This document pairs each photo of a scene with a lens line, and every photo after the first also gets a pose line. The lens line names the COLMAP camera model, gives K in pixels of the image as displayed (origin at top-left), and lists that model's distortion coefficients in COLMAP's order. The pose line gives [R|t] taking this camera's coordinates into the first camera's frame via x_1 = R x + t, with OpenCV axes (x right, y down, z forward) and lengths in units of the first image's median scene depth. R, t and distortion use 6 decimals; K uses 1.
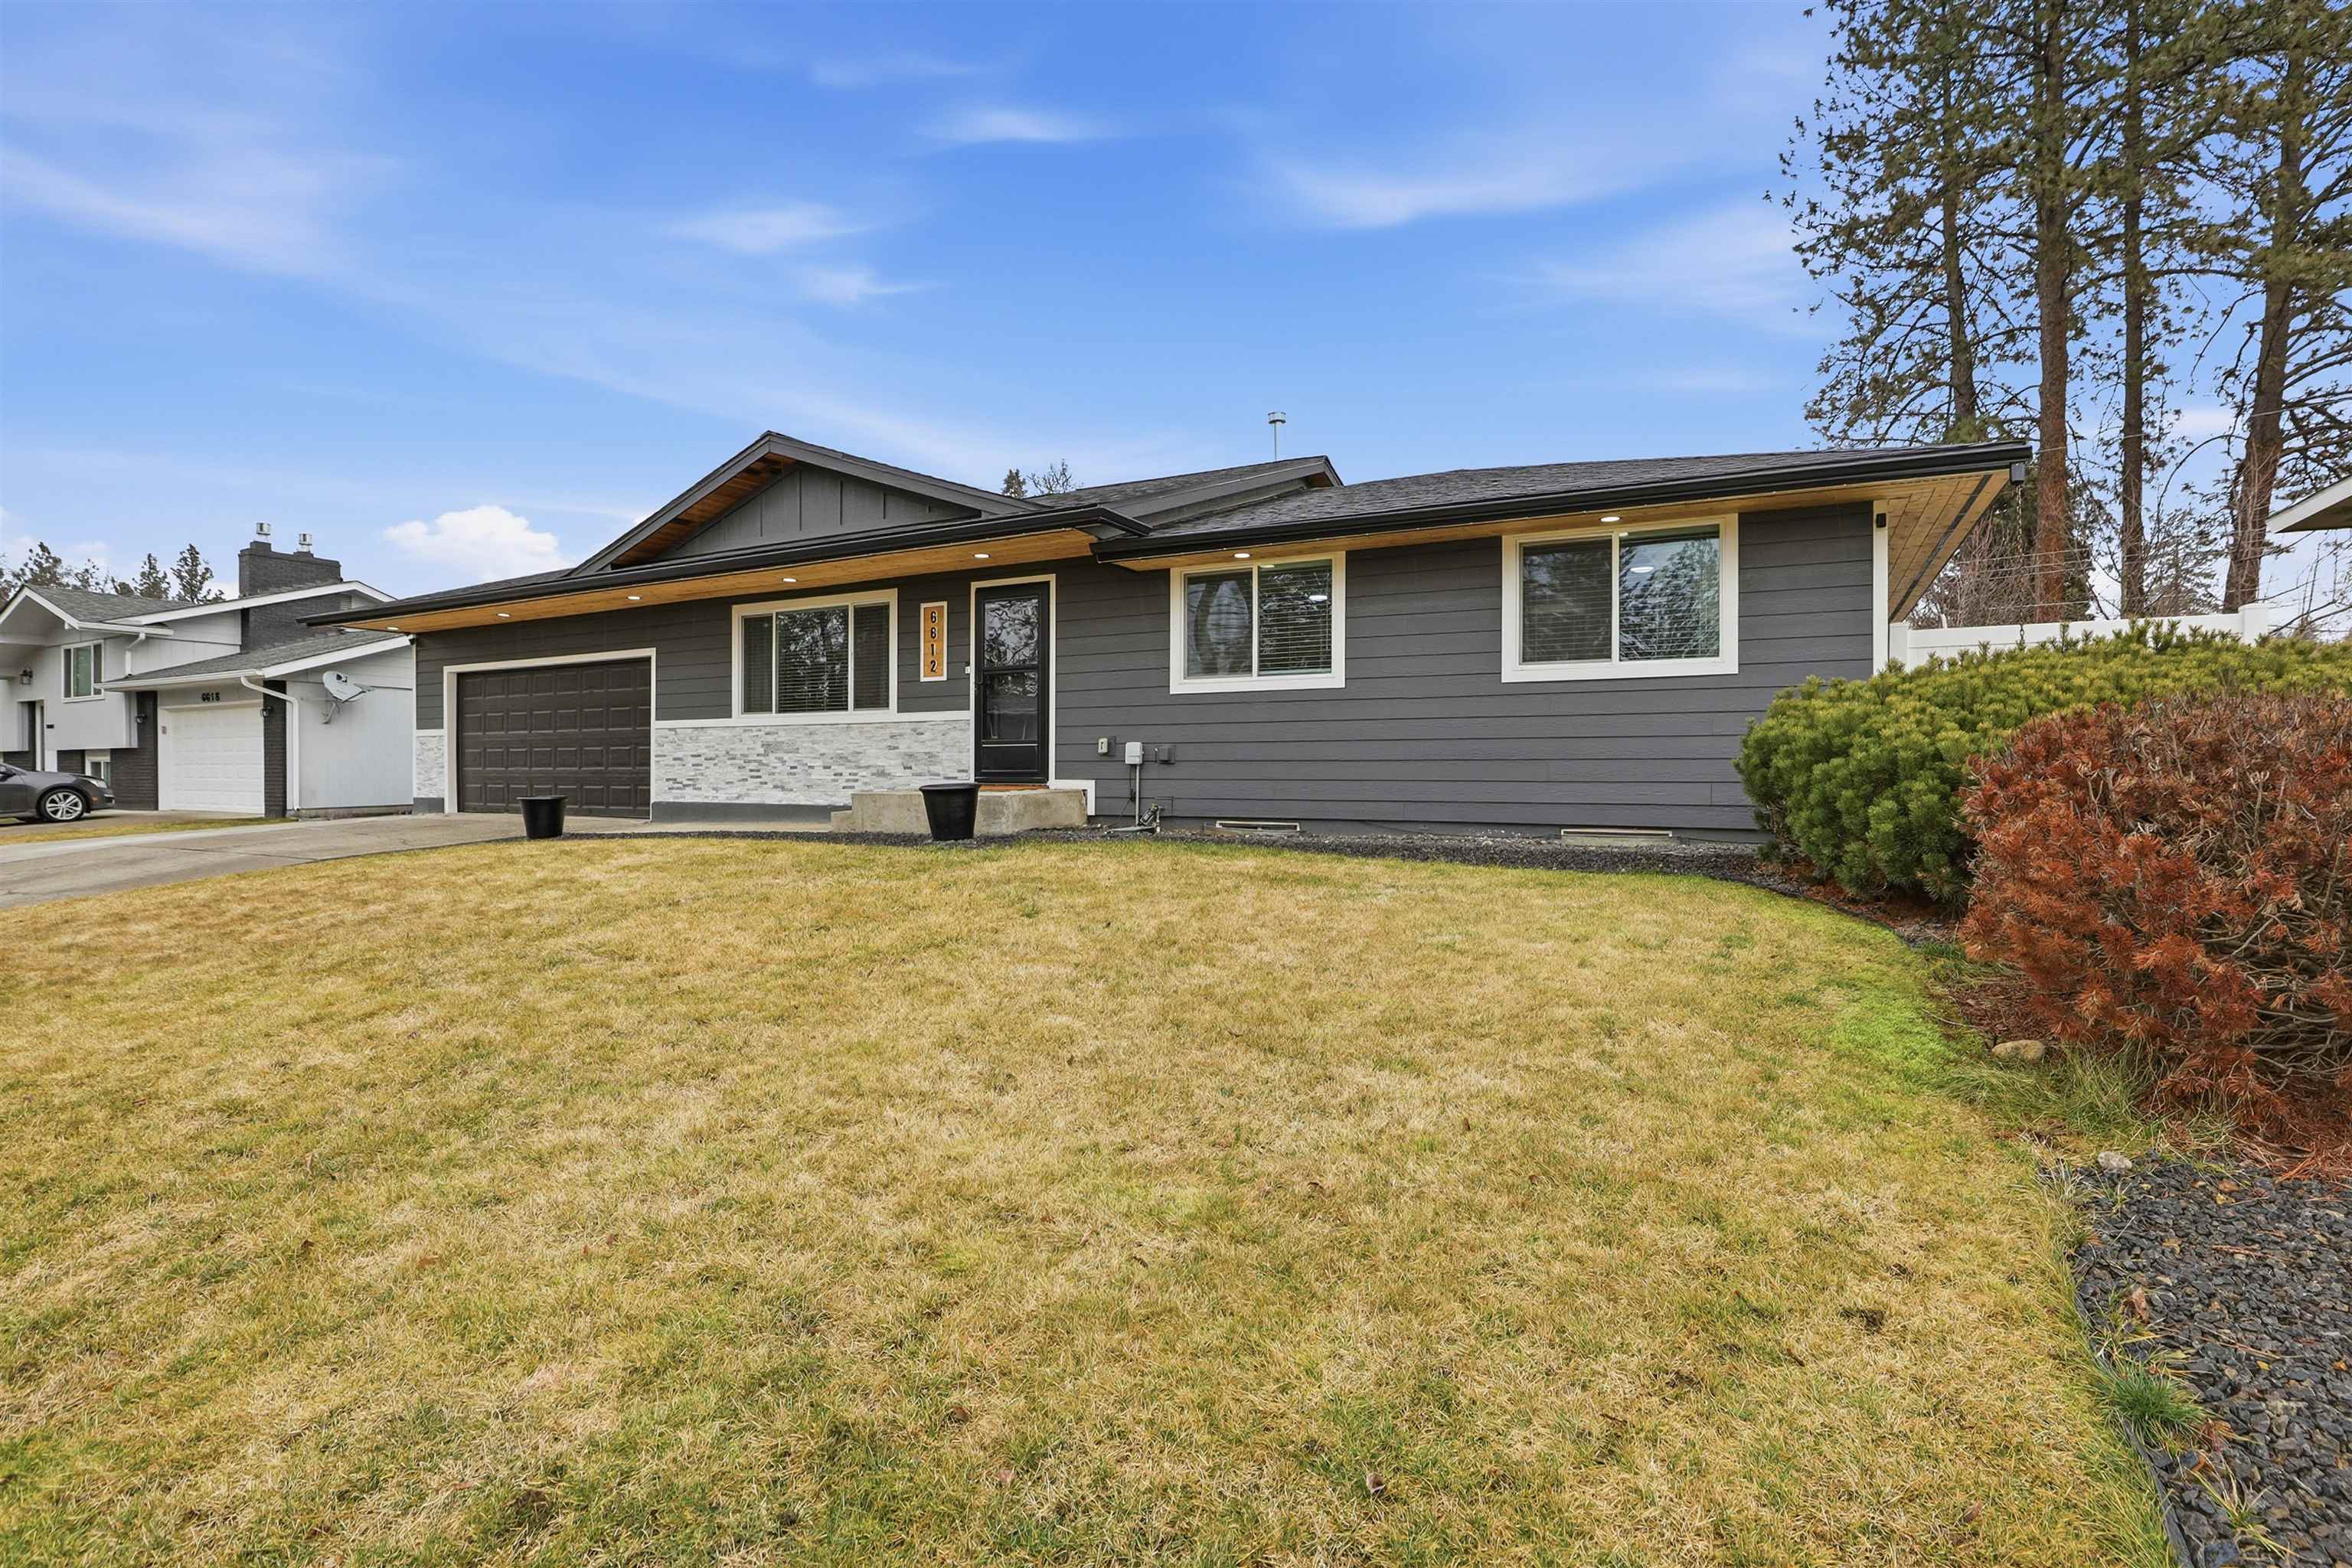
lens RADIAL K [[1110.8, 0, 1177.7], [0, 1110.8, 788.1], [0, 0, 1]] dist [-0.004015, -0.000308]
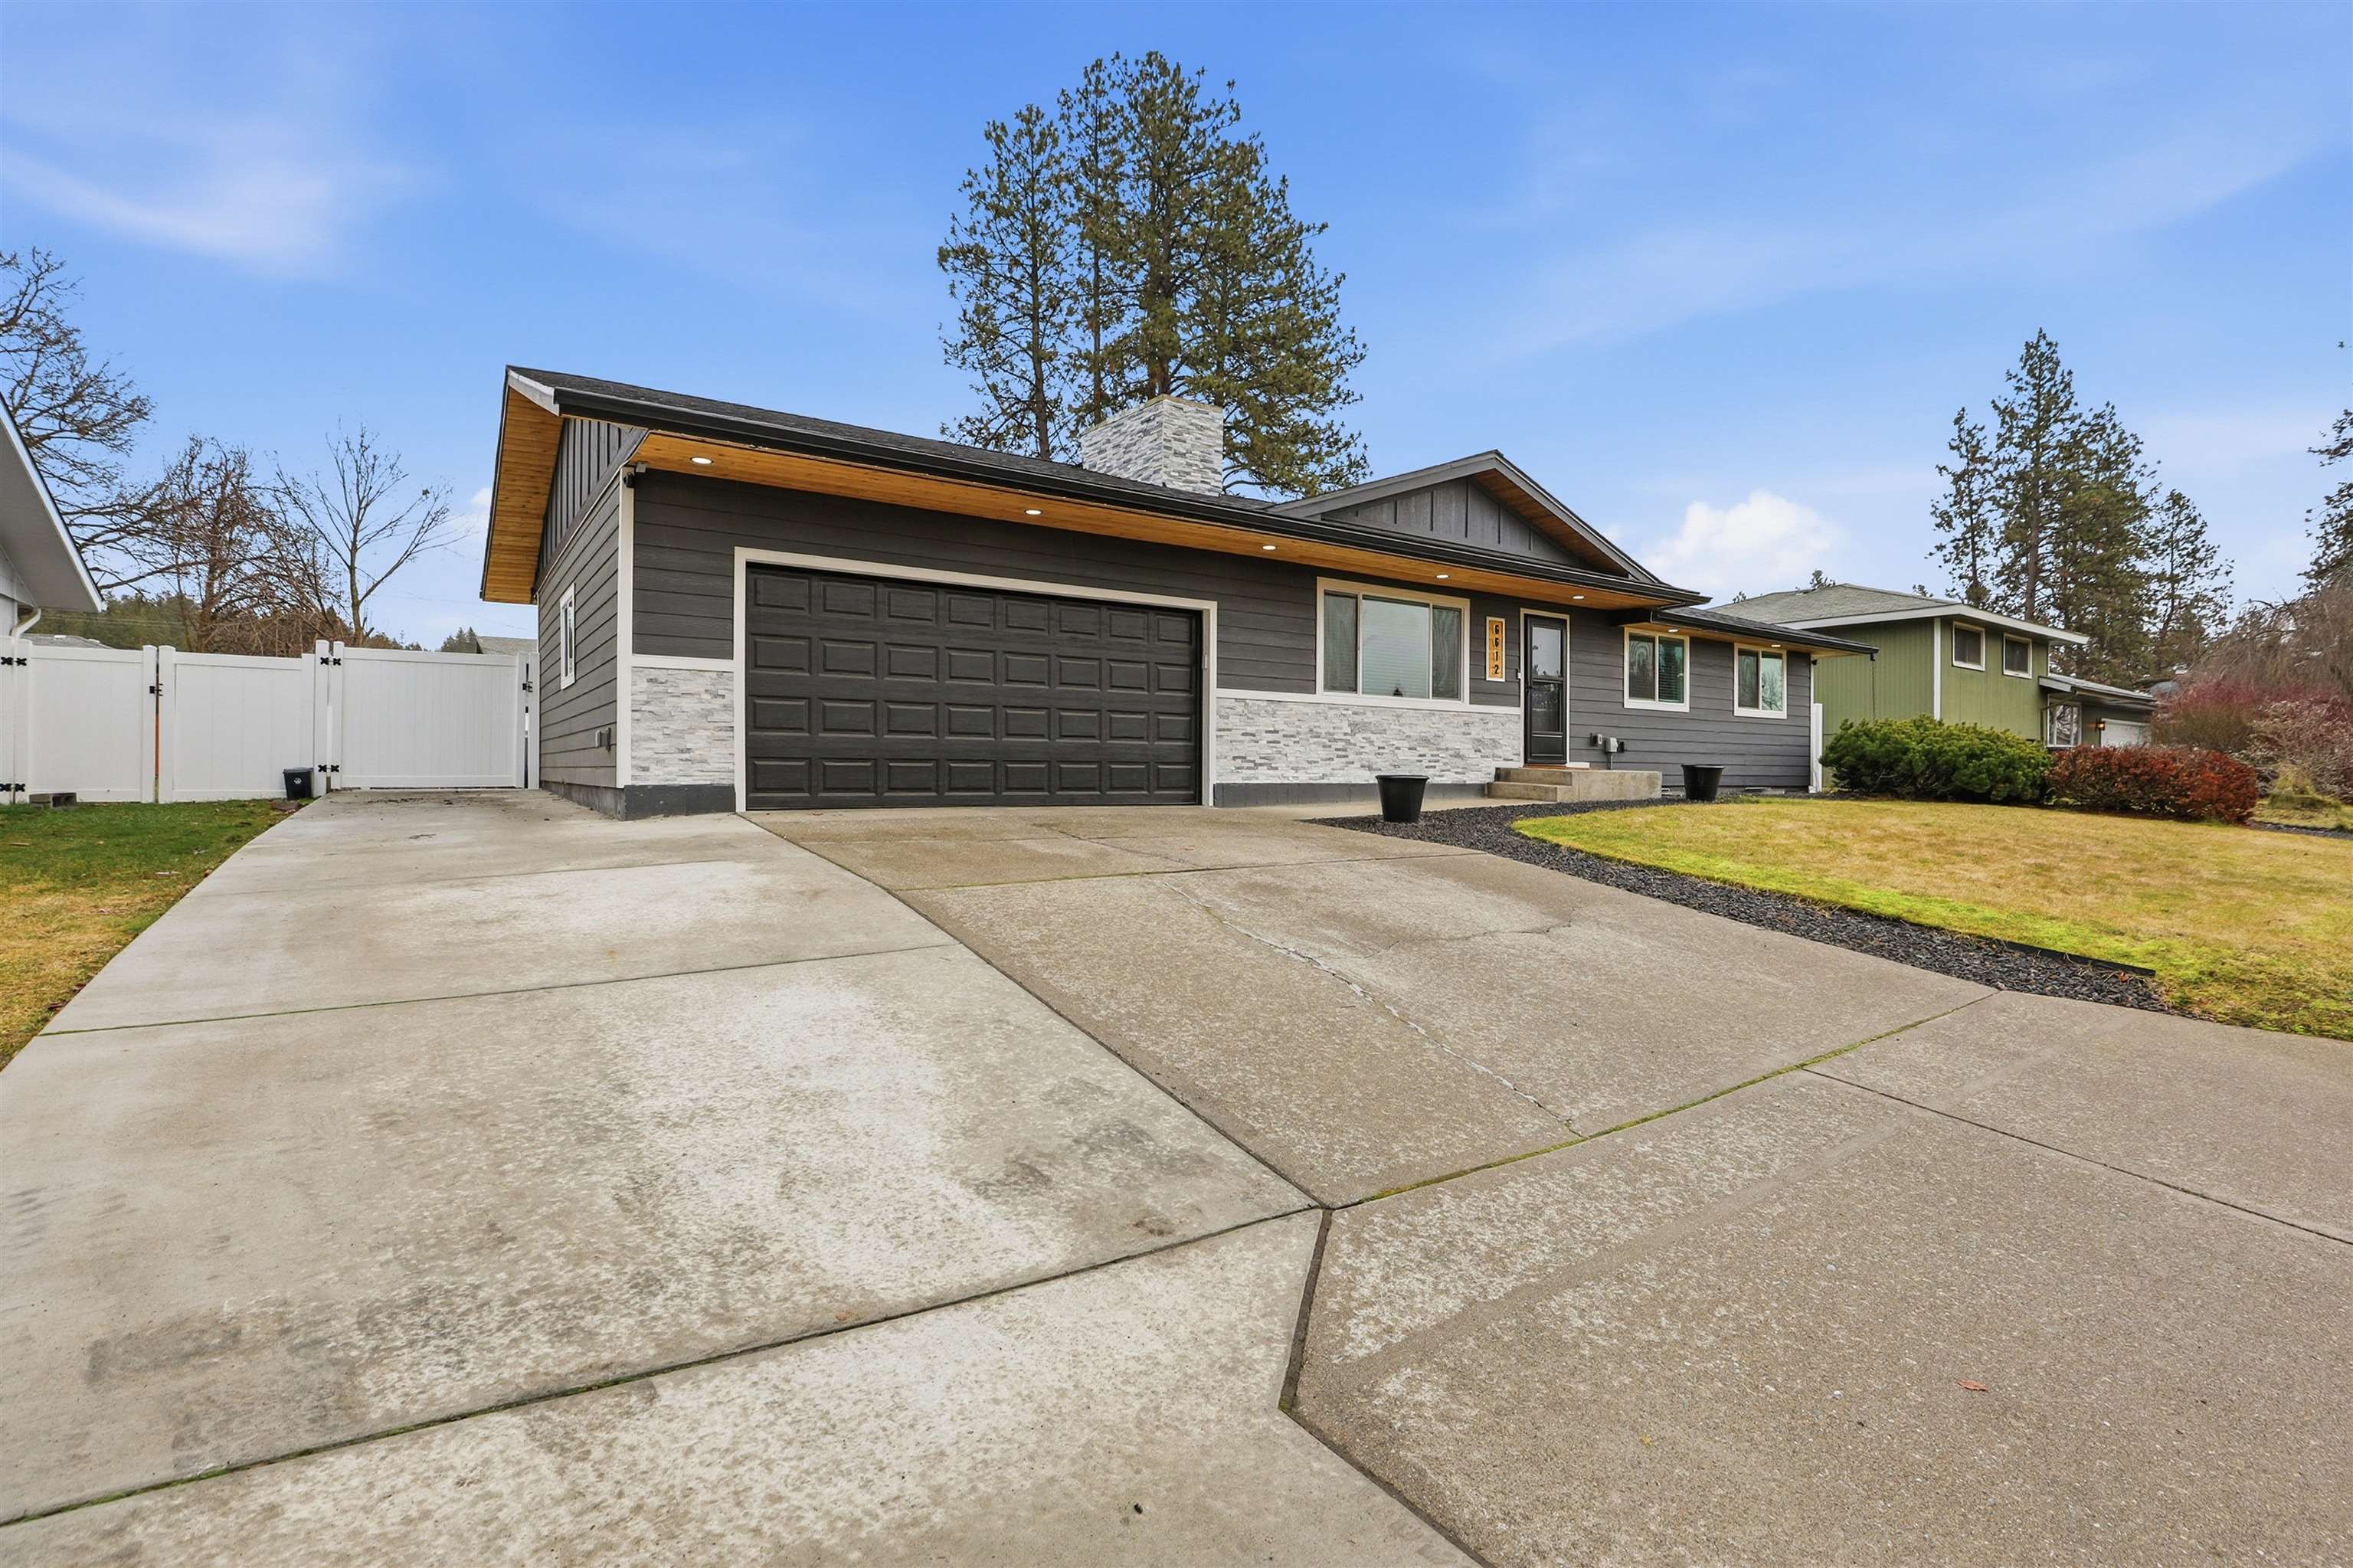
lens RADIAL K [[1111.3, 0, 1181.1], [0, 1111.3, 776.0], [0, 0, 1]] dist [-0.004015, -0.000308]
pose [[0.436977, -0.006353, 0.899450, -1.402382], [-0.002660, 0.999962, 0.008355, -0.000543], [-0.899469, -0.006044, 0.436943, 0.733690]]
